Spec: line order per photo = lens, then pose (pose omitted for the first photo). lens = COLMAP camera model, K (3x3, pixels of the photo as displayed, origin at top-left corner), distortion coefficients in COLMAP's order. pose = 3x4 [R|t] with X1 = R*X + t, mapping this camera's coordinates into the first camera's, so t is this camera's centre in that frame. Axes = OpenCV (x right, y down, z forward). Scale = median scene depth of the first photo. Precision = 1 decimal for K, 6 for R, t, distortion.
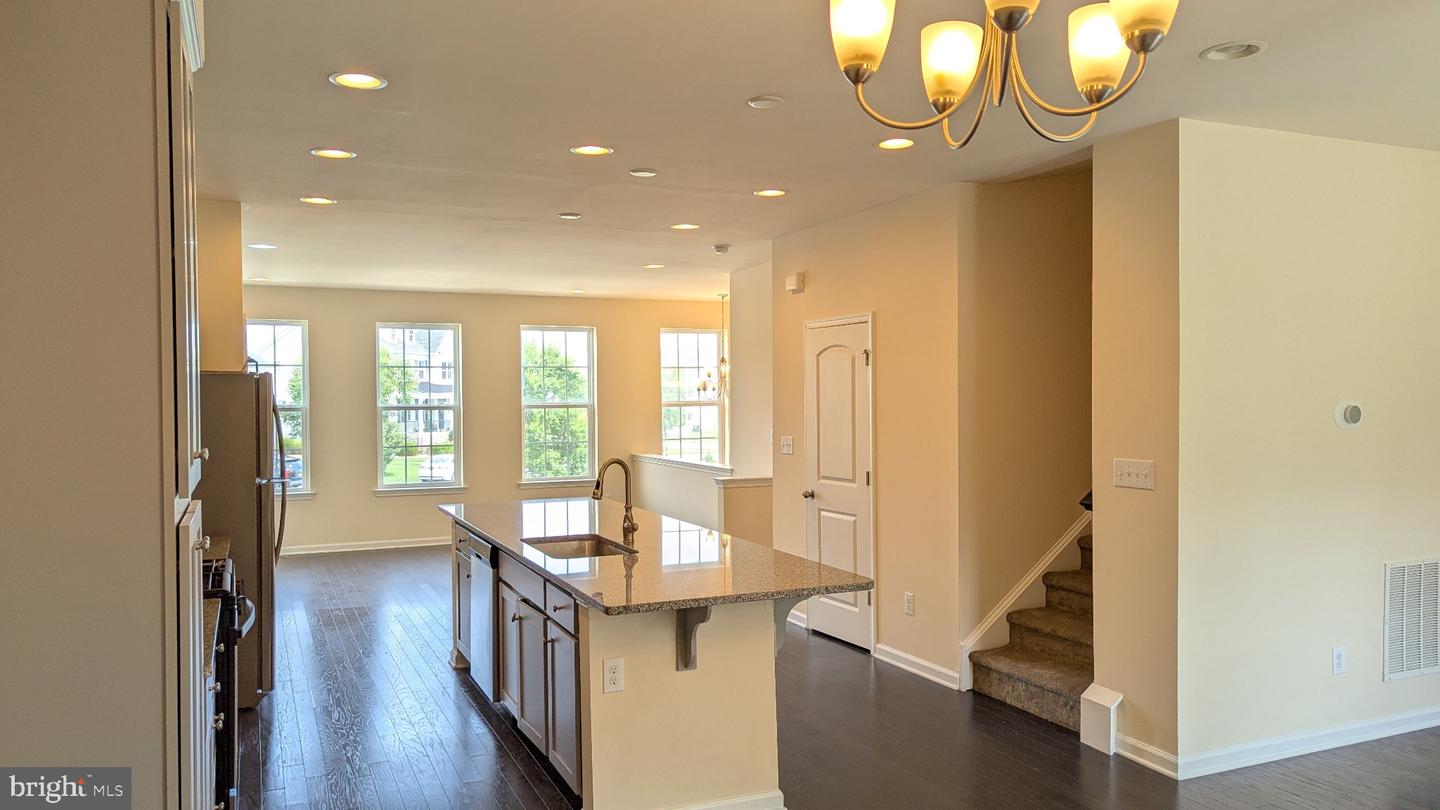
lens RADIAL K [[1034.7, 0, 713.0], [0, 1034.7, 407.9], [0, 0, 1]] dist [0.074393, -0.064668]
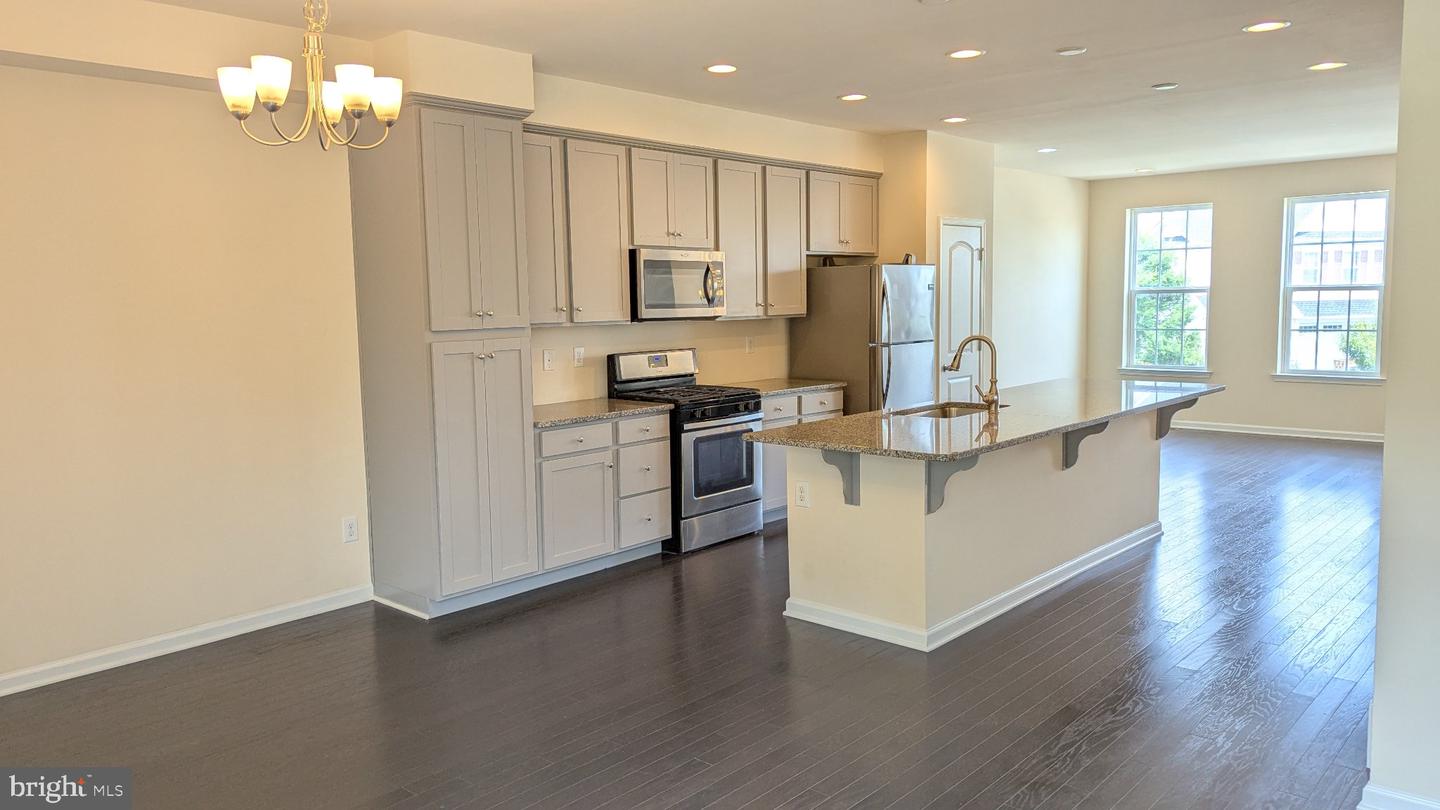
lens RADIAL K [[1034.7, 0, 713.0], [0, 1034.7, 407.9], [0, 0, 1]] dist [0.074393, -0.064668]
pose [[0.406779, 0.099073, -0.908138, 0.680569], [0.003060, 0.993948, 0.109805, 0.002288], [0.913521, -0.047446, 0.404014, 0.242757]]
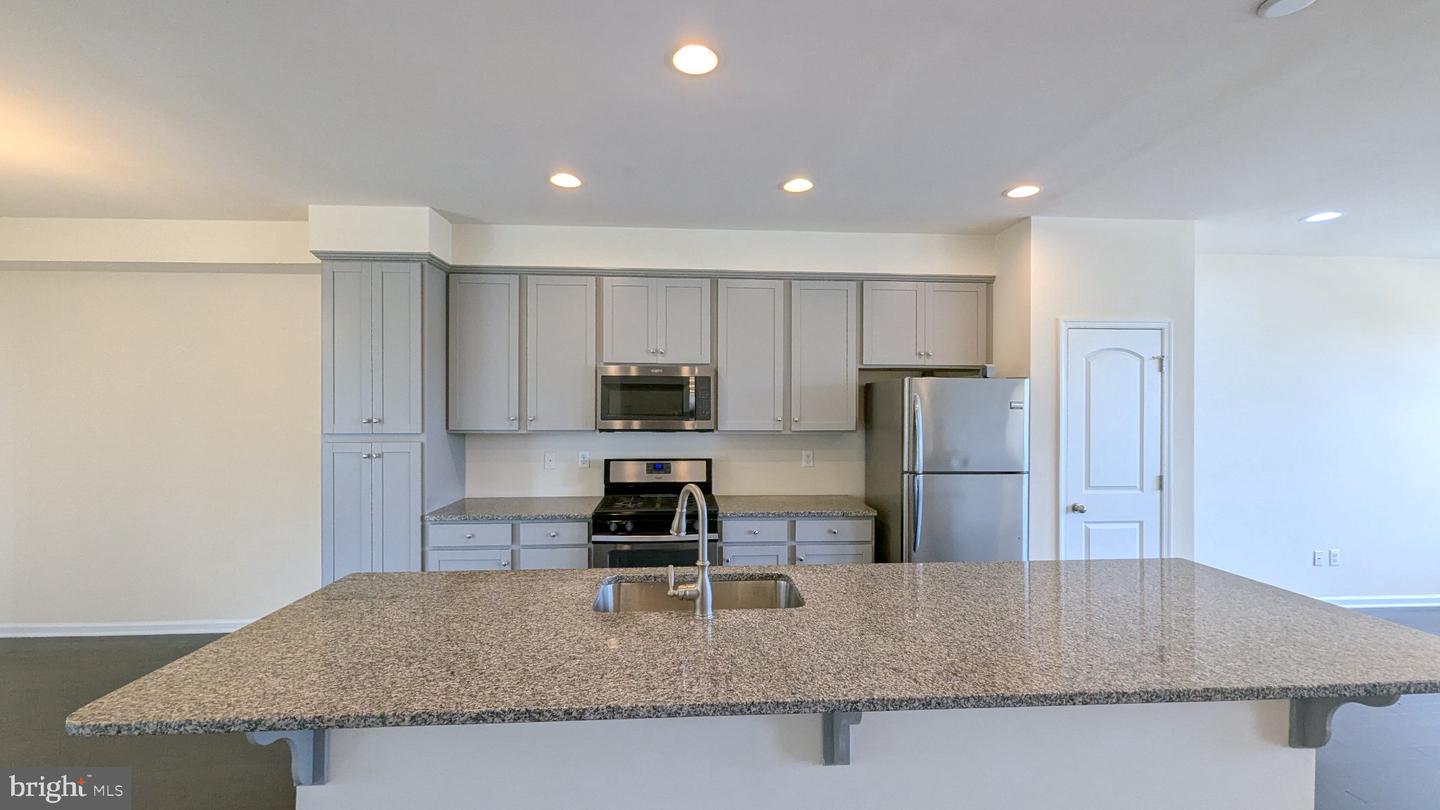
lens RADIAL K [[596.5, 0, 720.0], [0, 596.5, 405.0], [0, 0, 1]] dist [-0.000710, 0.000032]
pose [[-0.349471, 0.011217, -0.936880, 0.243355], [-0.011043, 0.999810, 0.016090, -0.011985], [0.936882, 0.015969, -0.349281, 0.979335]]
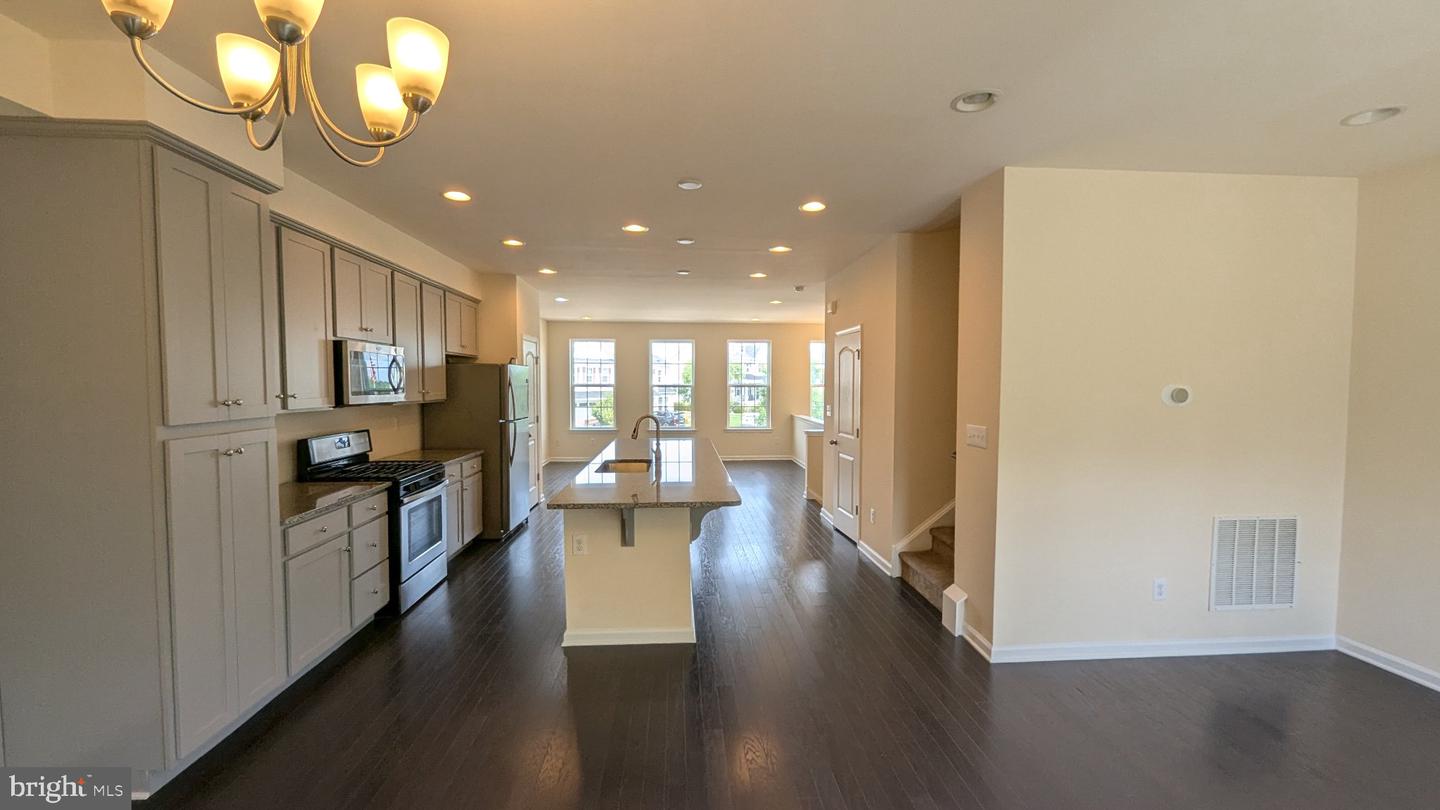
lens RADIAL K [[574.6, 0, 720.0], [0, 574.6, 405.0], [0, 0, 1]] dist [0.011048, 0.000118]
pose [[0.941667, 0.022189, -0.335814, 0.271036], [-0.012693, 0.999456, 0.030446, 0.003194], [0.336307, -0.024408, 0.941436, 0.145596]]
